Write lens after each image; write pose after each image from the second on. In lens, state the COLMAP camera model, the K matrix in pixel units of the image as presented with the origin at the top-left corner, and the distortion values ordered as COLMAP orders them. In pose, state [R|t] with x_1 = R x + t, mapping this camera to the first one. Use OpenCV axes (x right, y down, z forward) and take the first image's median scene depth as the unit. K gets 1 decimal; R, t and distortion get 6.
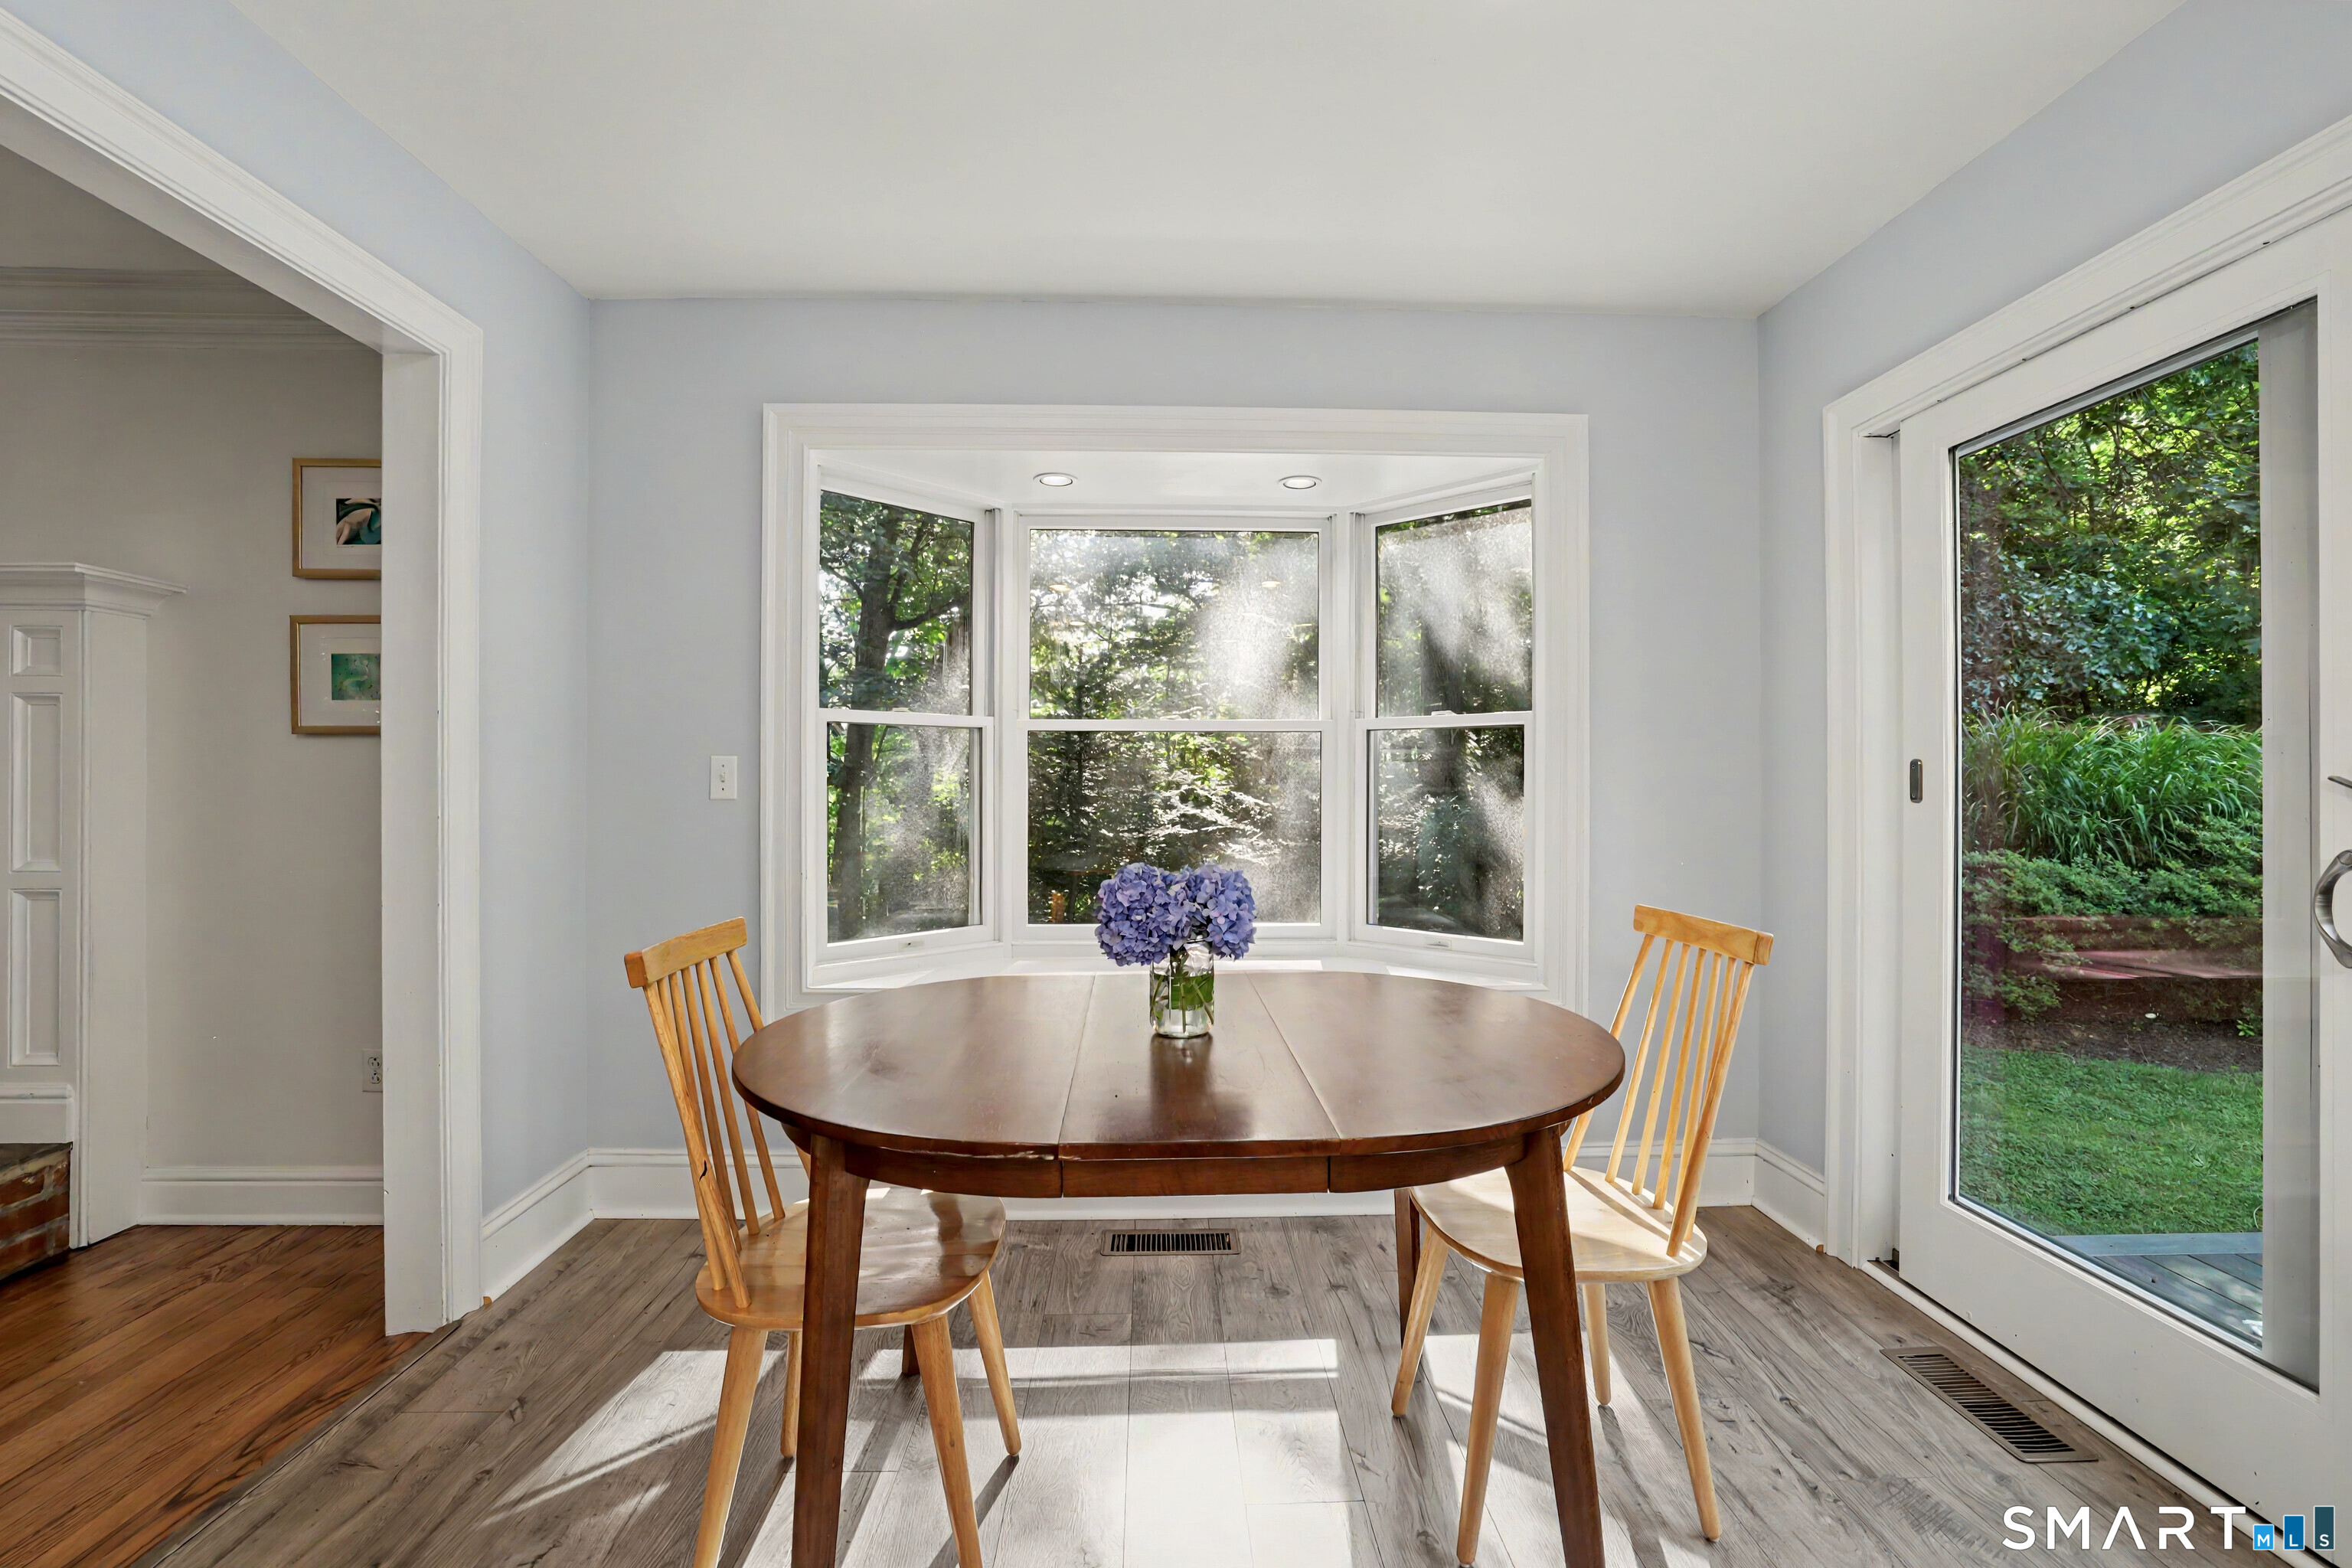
lens RADIAL K [[1019.5, 0, 1176.0], [0, 1019.5, 784.0], [0, 0, 1]] dist [-0.052469, 0.018881]
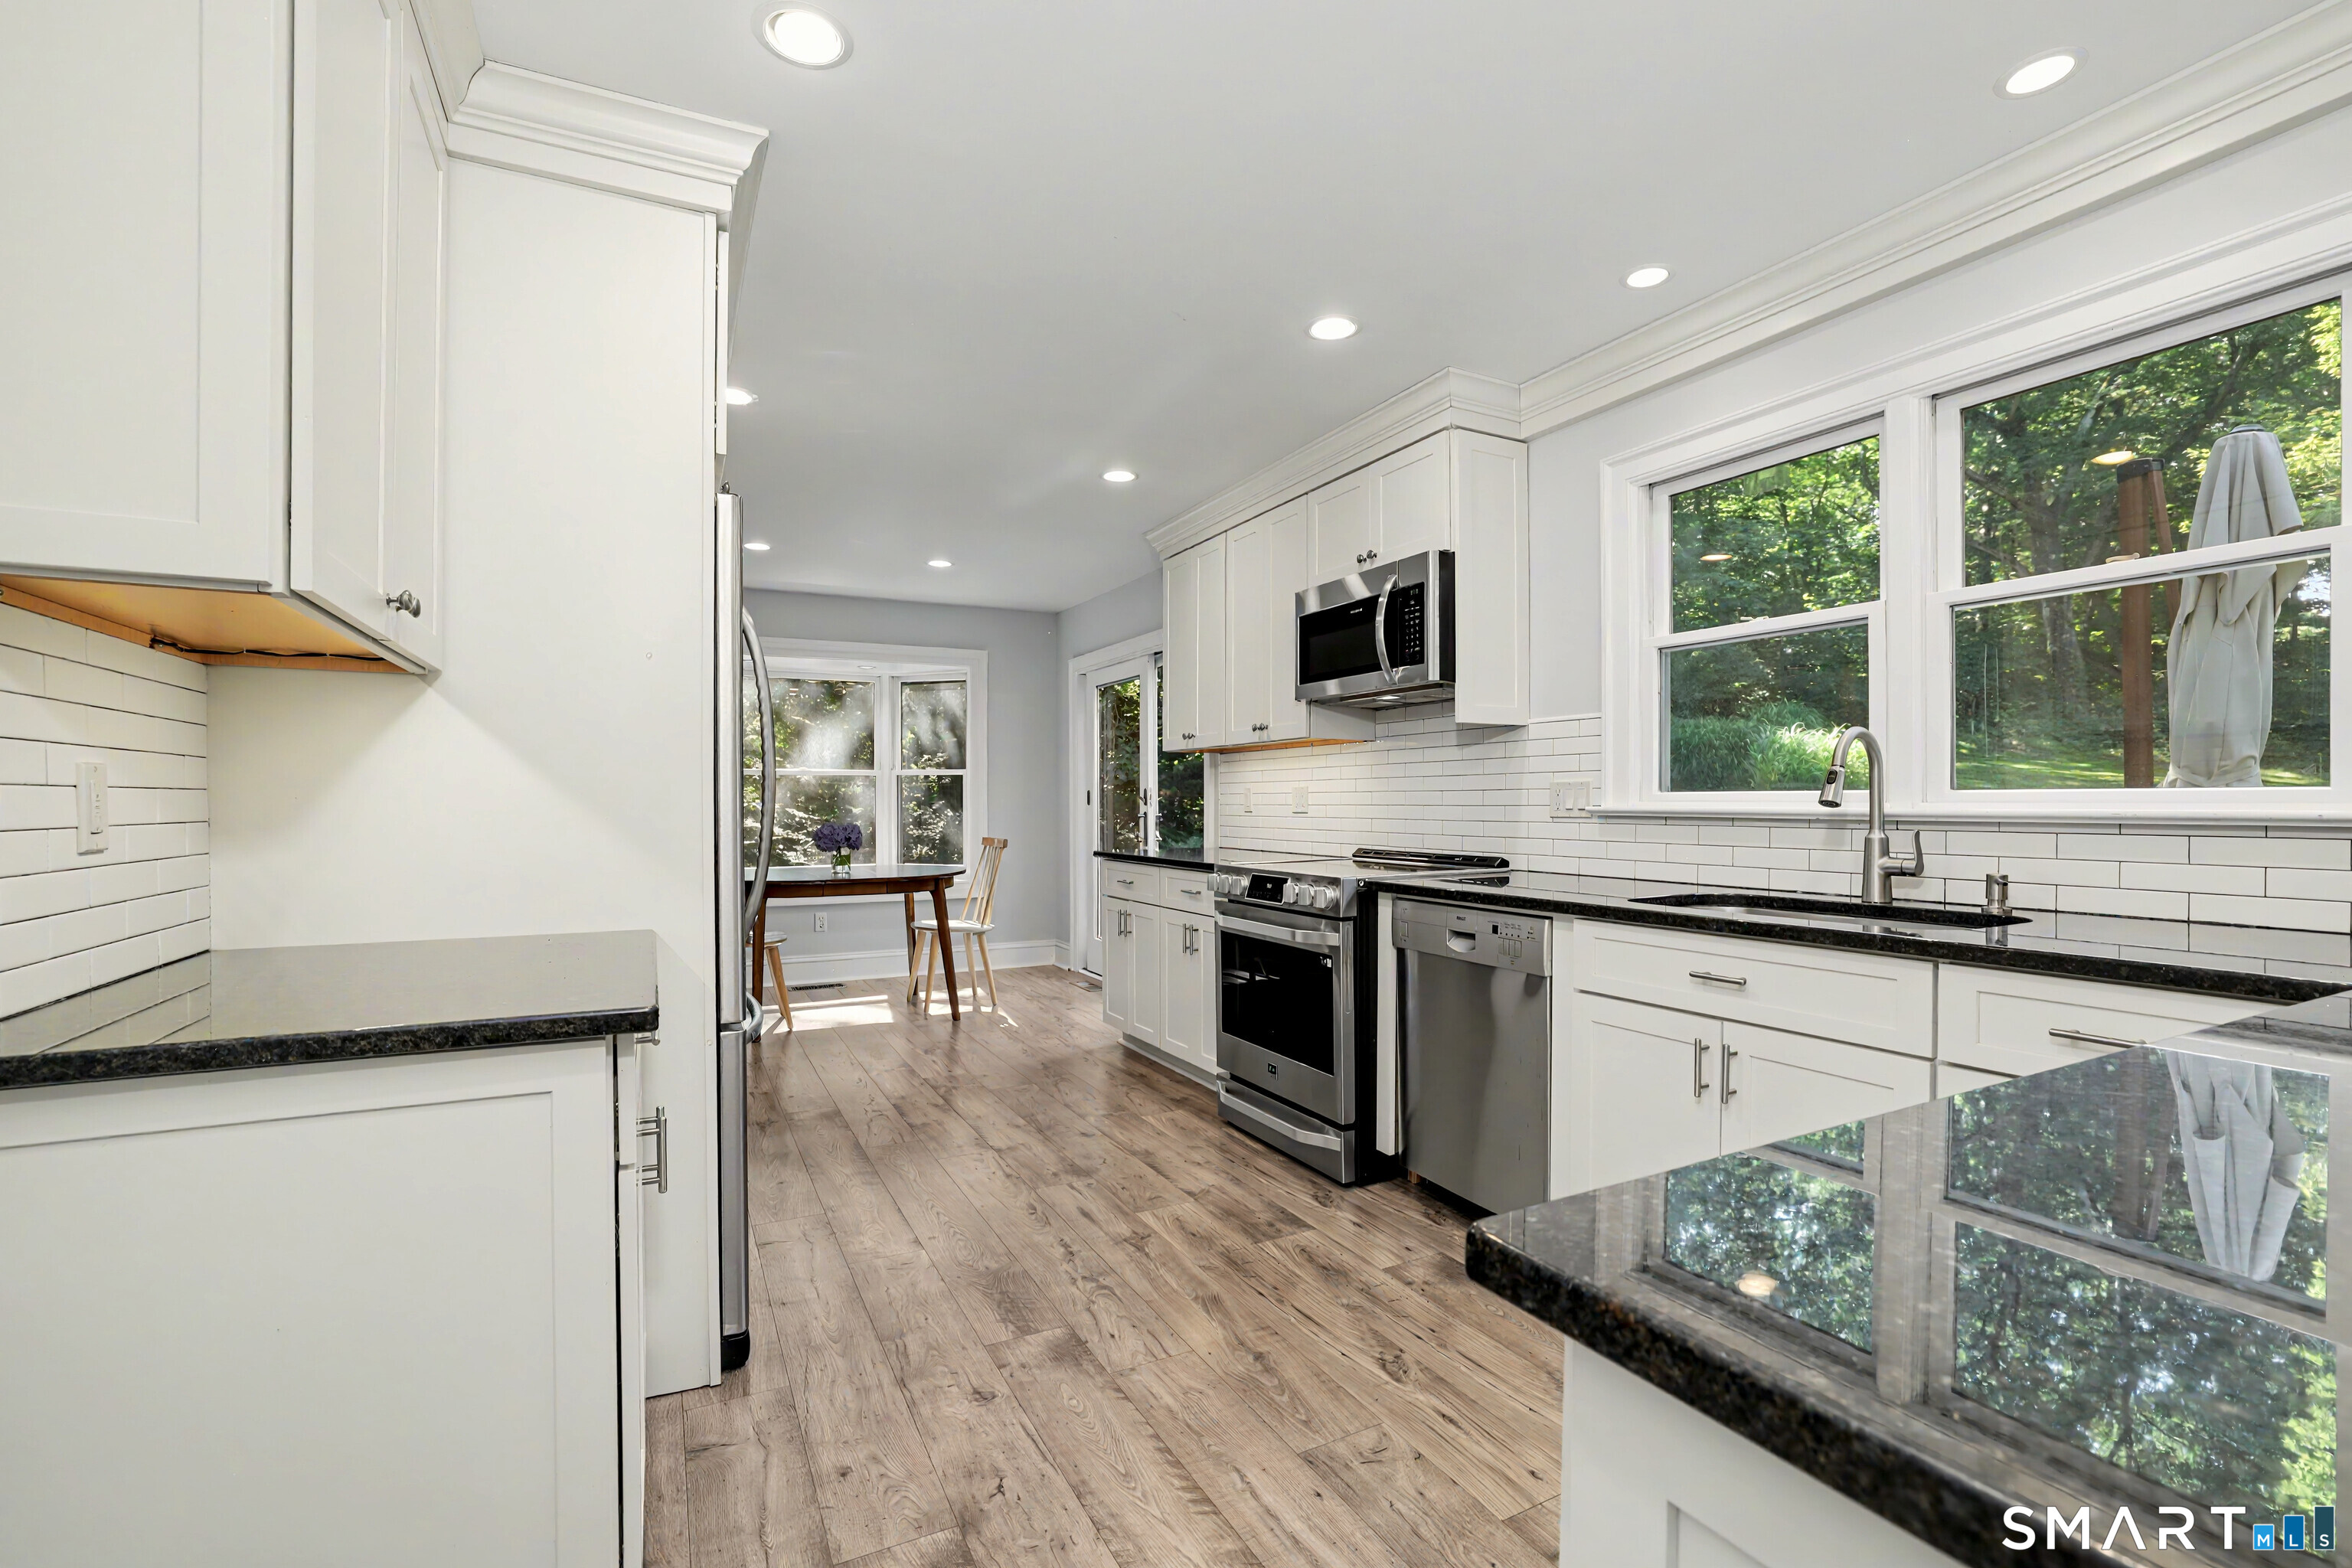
lens RADIAL K [[1019.5, 0, 1176.0], [0, 1019.5, 784.0], [0, 0, 1]] dist [-0.052469, 0.018881]
pose [[0.901432, -0.001450, 0.432919, -0.260275], [0.008499, 0.999861, -0.014348, 0.001677], [-0.432838, 0.016613, 0.901319, -1.477062]]
